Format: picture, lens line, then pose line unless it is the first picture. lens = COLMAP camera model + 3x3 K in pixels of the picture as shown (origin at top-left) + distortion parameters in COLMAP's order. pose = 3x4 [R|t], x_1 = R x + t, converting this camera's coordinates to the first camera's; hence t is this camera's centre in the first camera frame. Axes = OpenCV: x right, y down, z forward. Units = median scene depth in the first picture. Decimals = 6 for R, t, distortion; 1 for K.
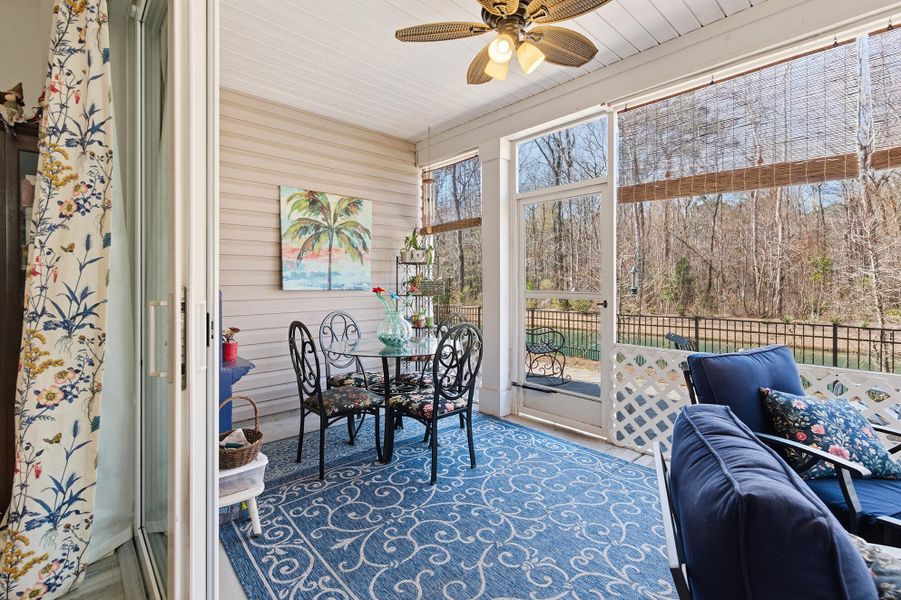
lens RADIAL K [[404.0, 0, 451.4], [0, 404.0, 288.5], [0, 0, 1]] dist [0.001299, 0.000083]
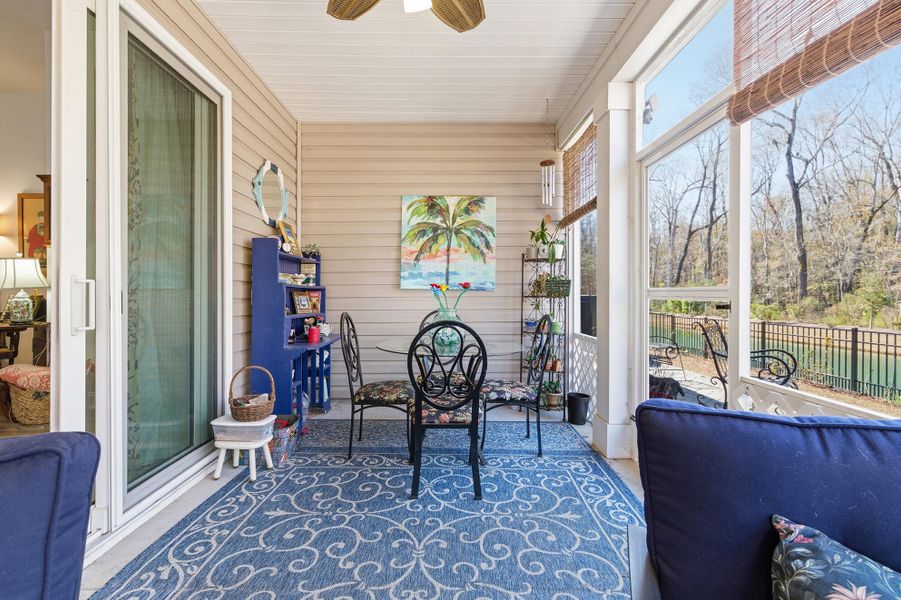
lens RADIAL K [[392.2, 0, 447.4], [0, 392.2, 298.5], [0, 0, 1]] dist [-0.002190, -0.000020]
pose [[0.742241, 0.010308, -0.670053, 0.401332], [-0.010757, 0.999936, 0.003468, 0.025621], [0.670046, 0.004634, 0.742305, 0.276256]]
